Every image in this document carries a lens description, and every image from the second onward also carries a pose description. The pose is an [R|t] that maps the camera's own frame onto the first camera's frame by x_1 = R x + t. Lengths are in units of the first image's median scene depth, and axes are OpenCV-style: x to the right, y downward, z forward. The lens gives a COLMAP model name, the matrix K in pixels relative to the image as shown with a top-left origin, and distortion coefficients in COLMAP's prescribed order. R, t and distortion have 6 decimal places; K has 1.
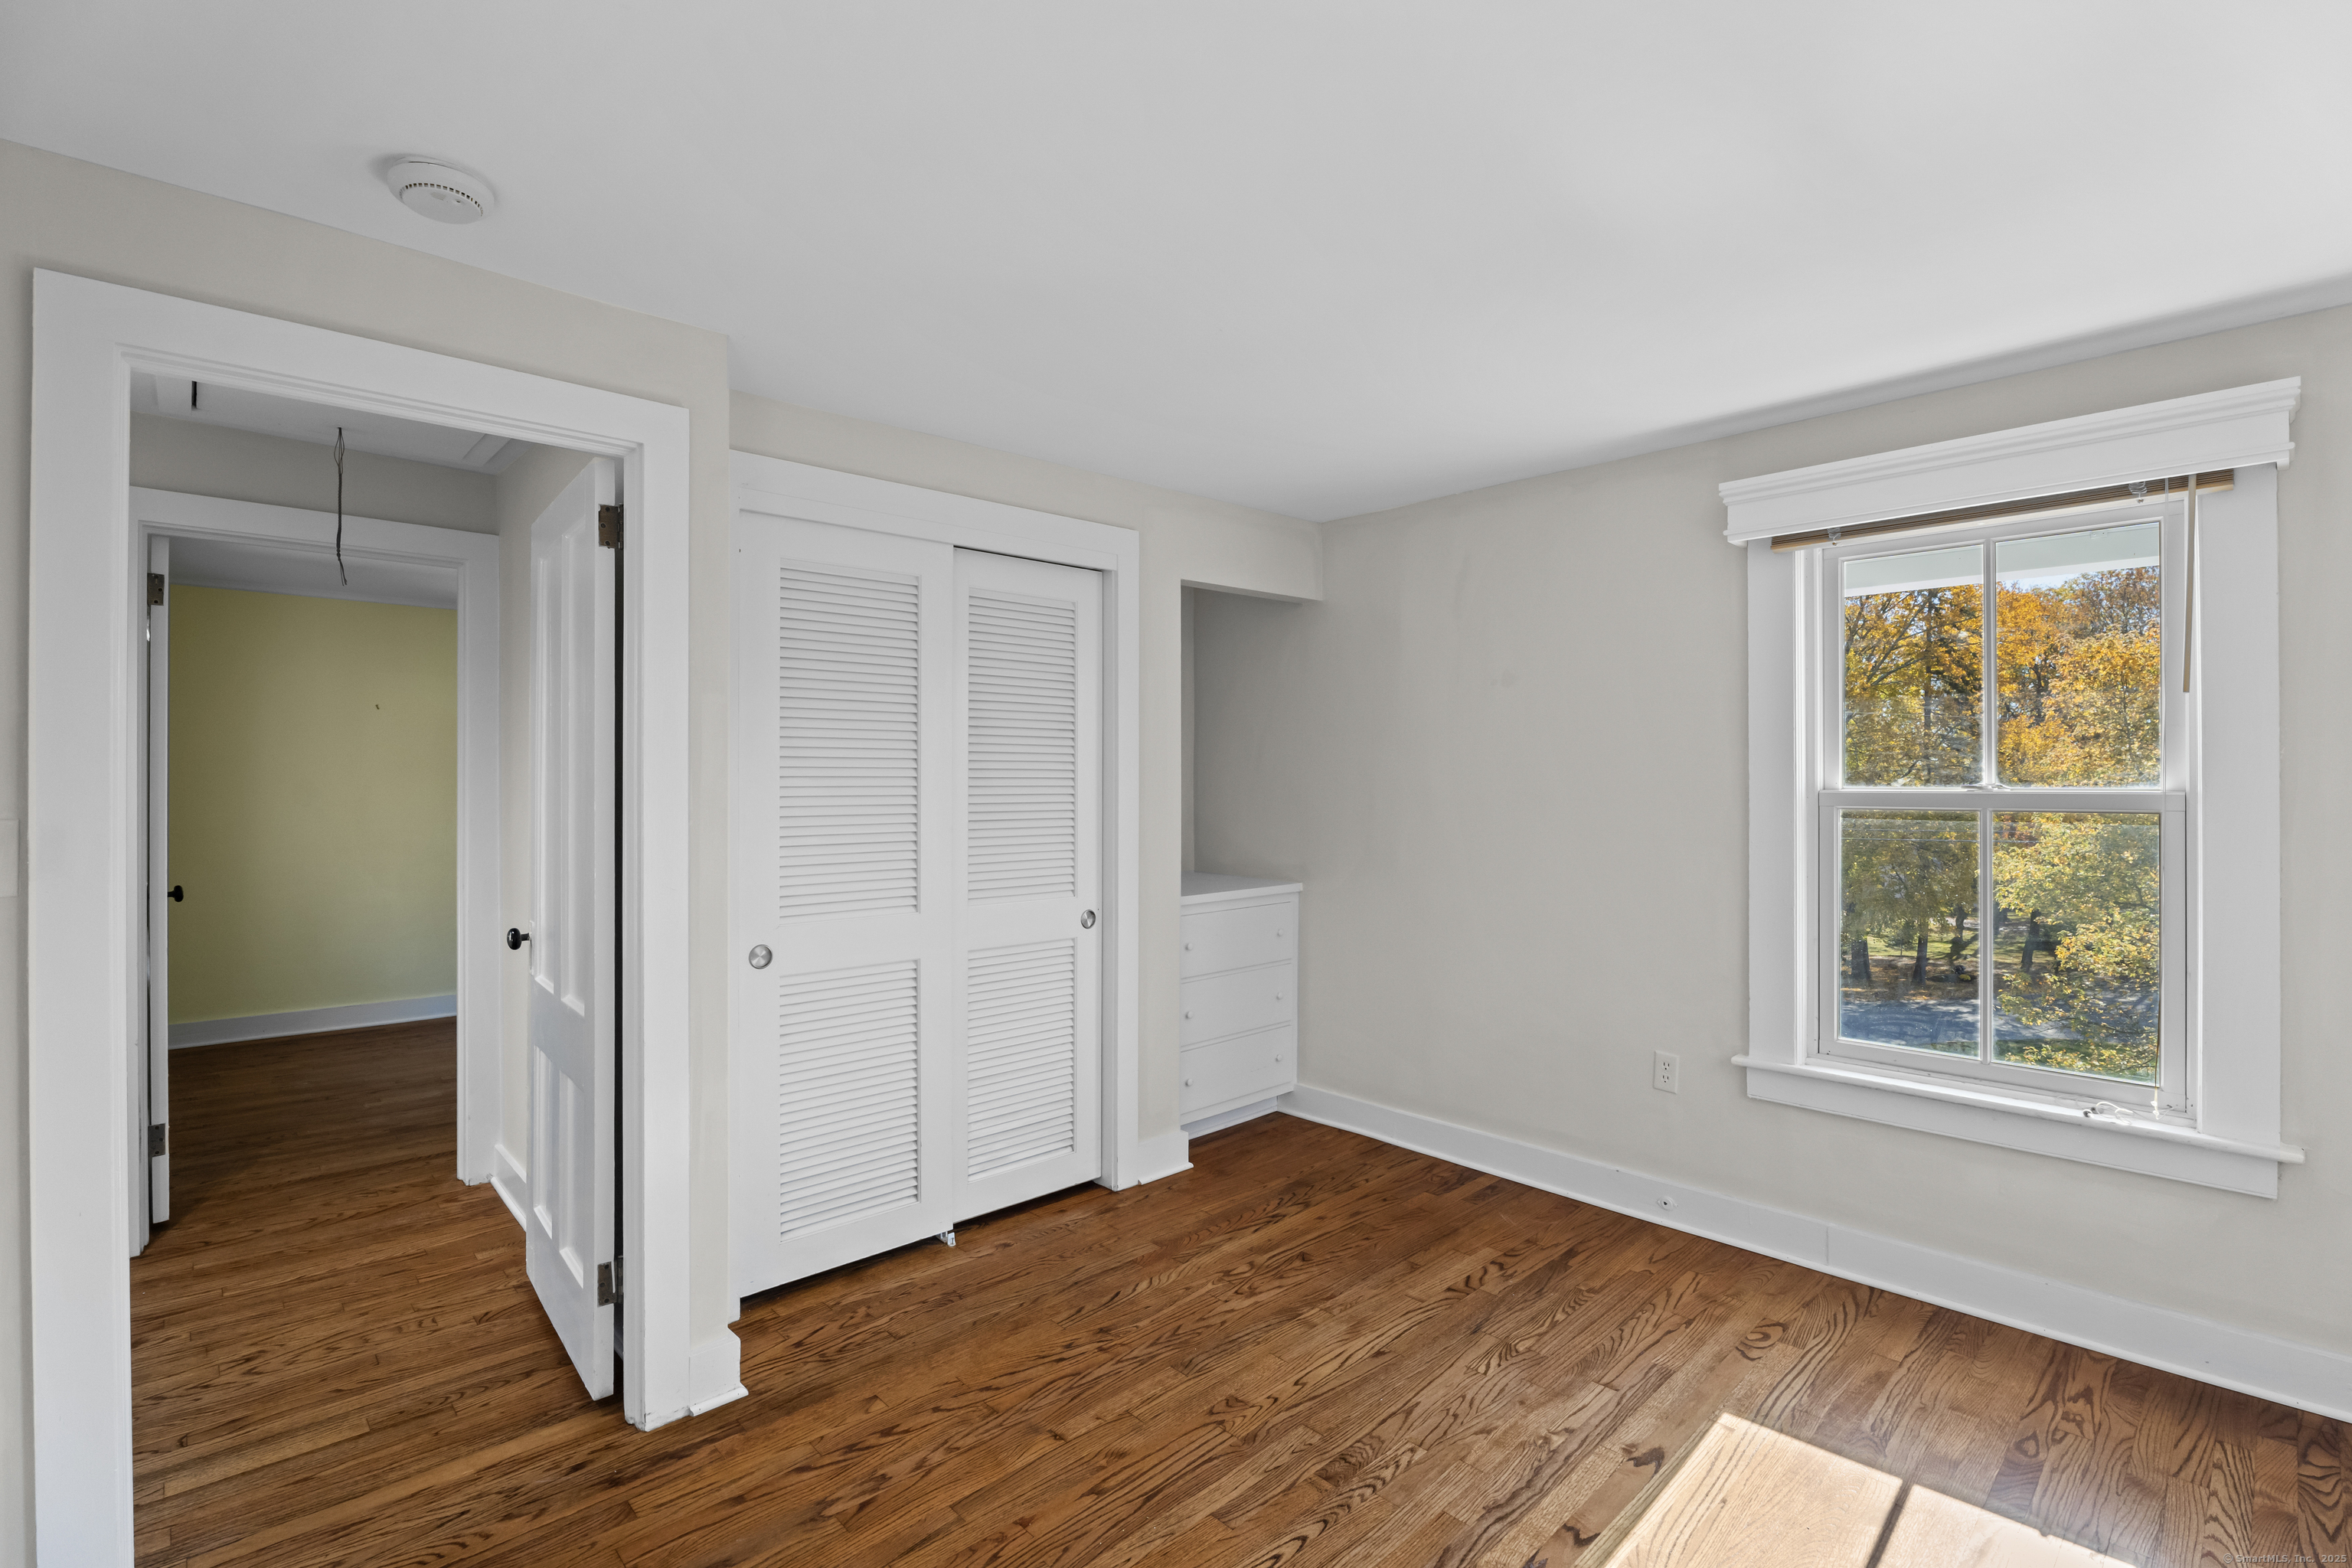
lens RADIAL K [[1045.7, 0, 1189.7], [0, 1045.7, 777.9], [0, 0, 1]] dist [-0.001606, -0.006163]
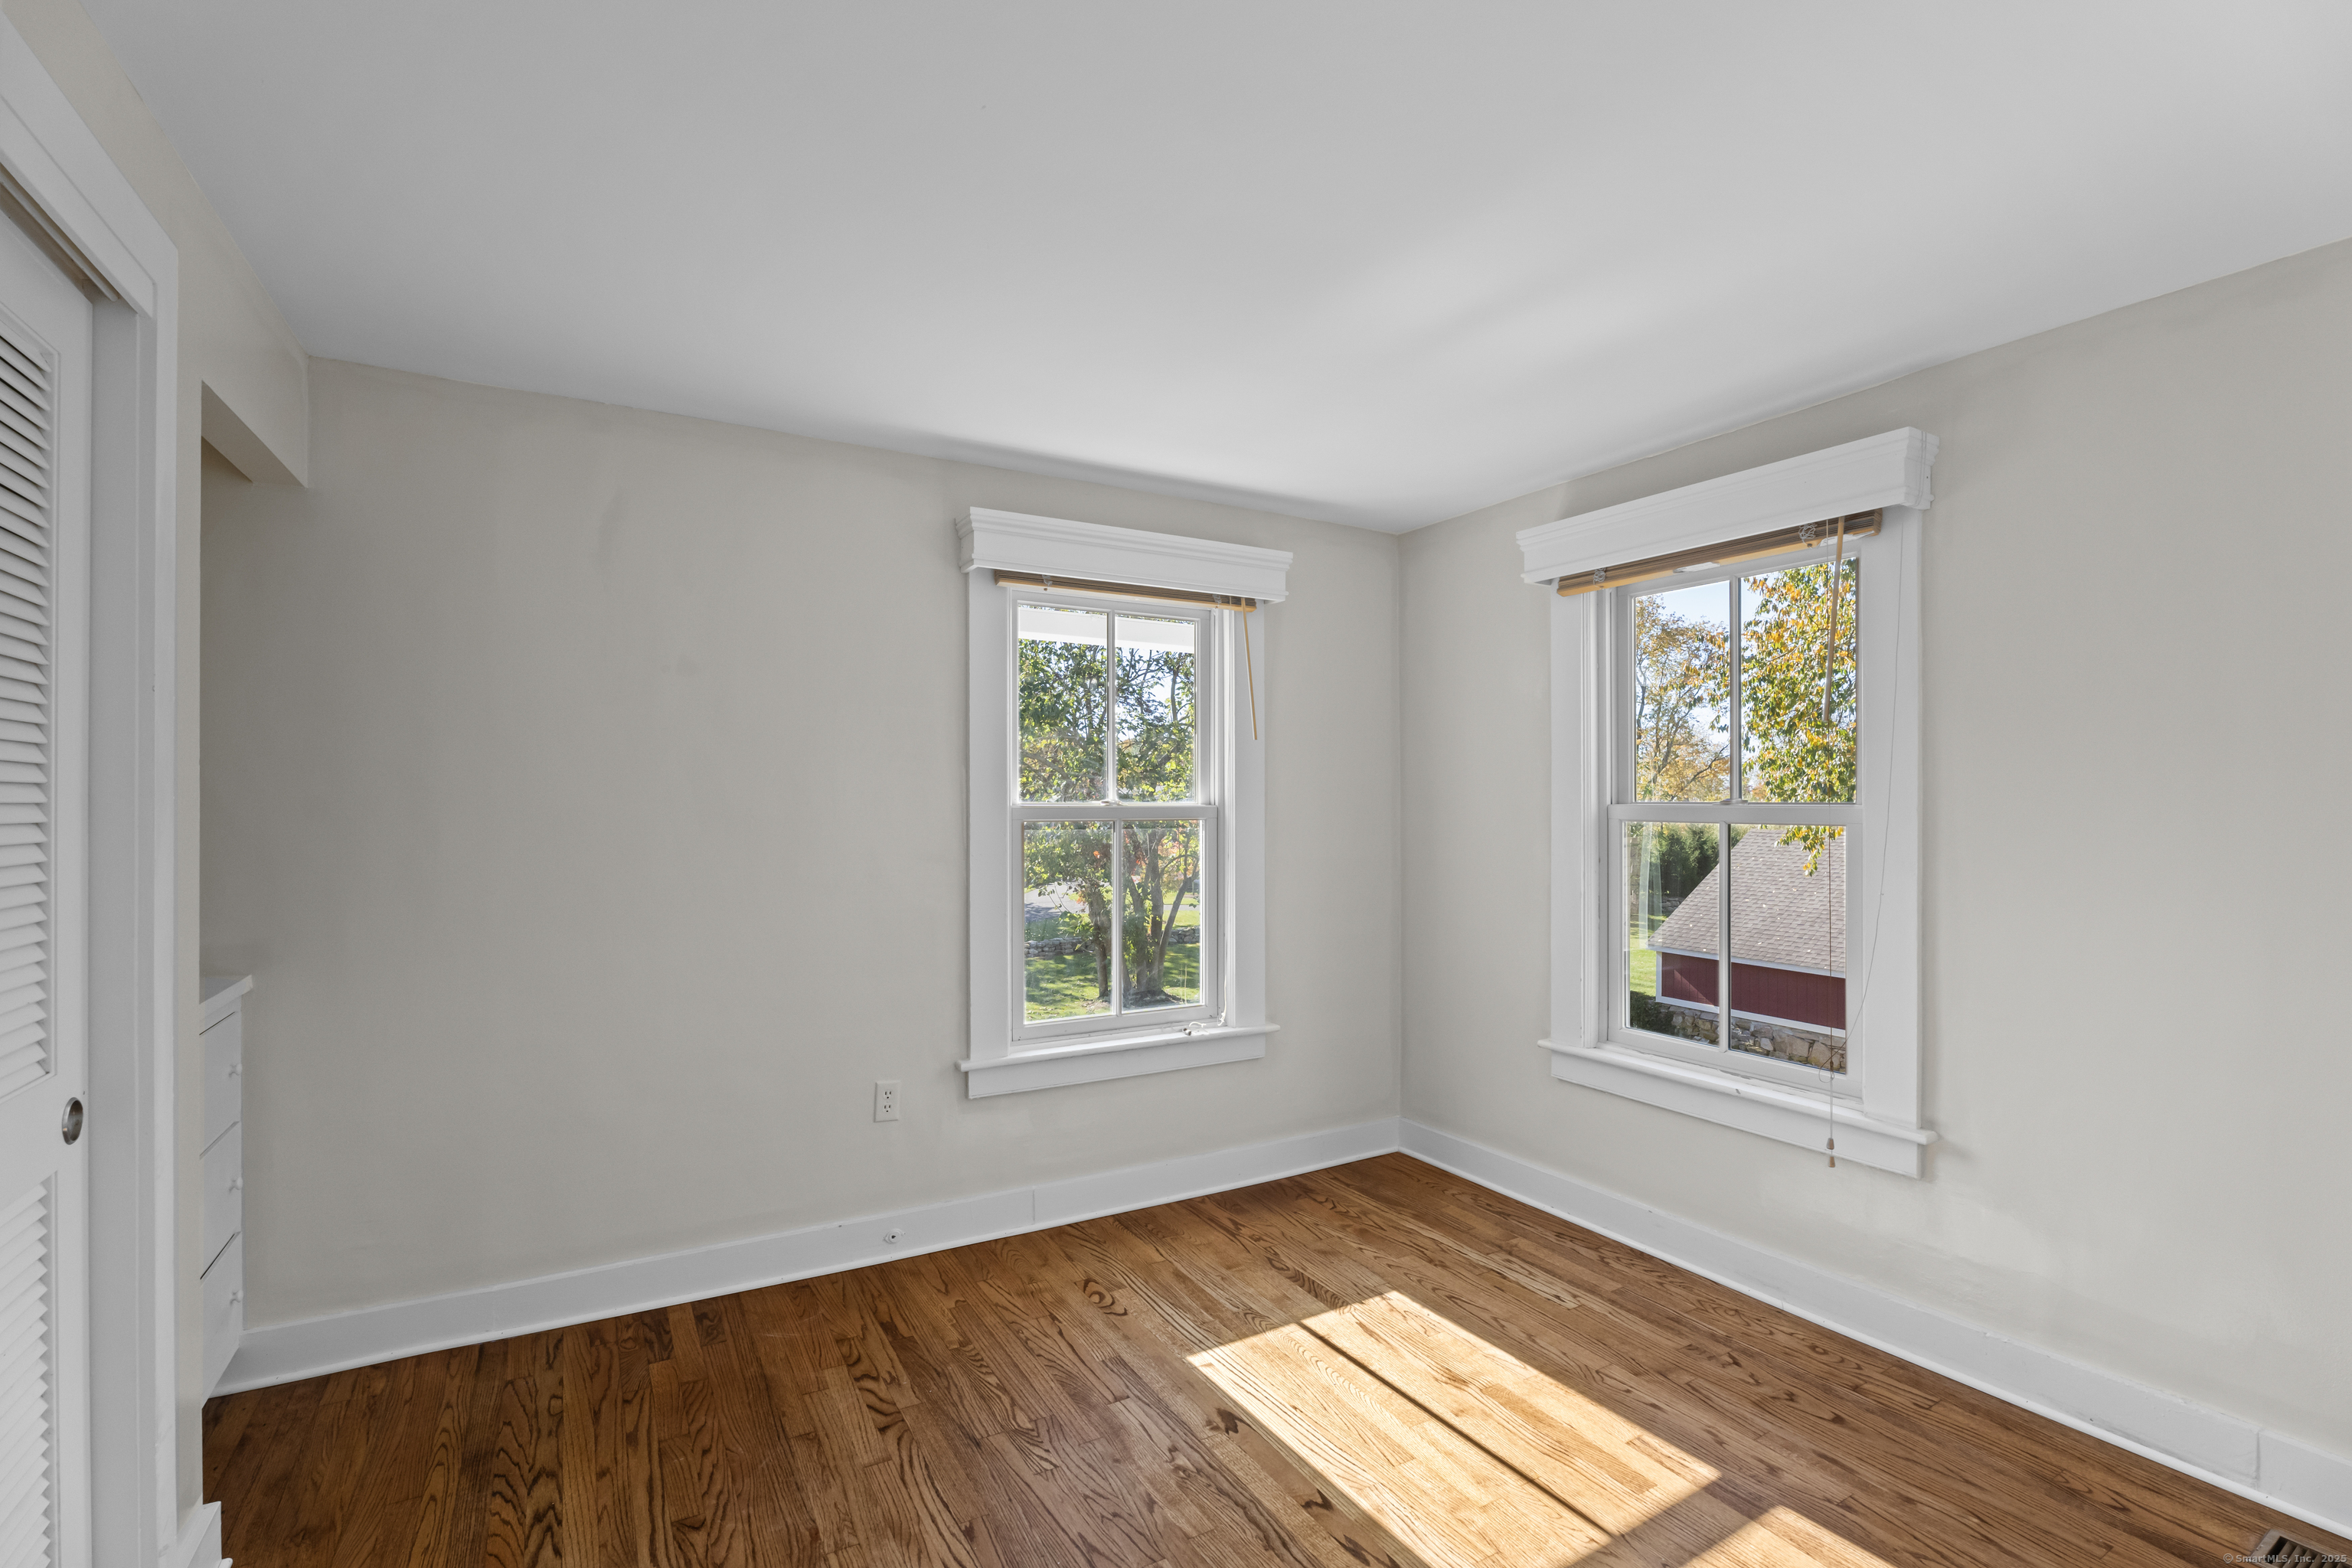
lens RADIAL K [[1058.9, 0, 1126.7], [0, 1058.9, 806.8], [0, 0, 1]] dist [-0.017172, -0.000338]
pose [[0.271280, -0.002963, 0.962496, -0.492577], [-0.001499, 0.999993, 0.003500, 0.009789], [-0.962499, -0.002392, 0.271274, 0.625826]]
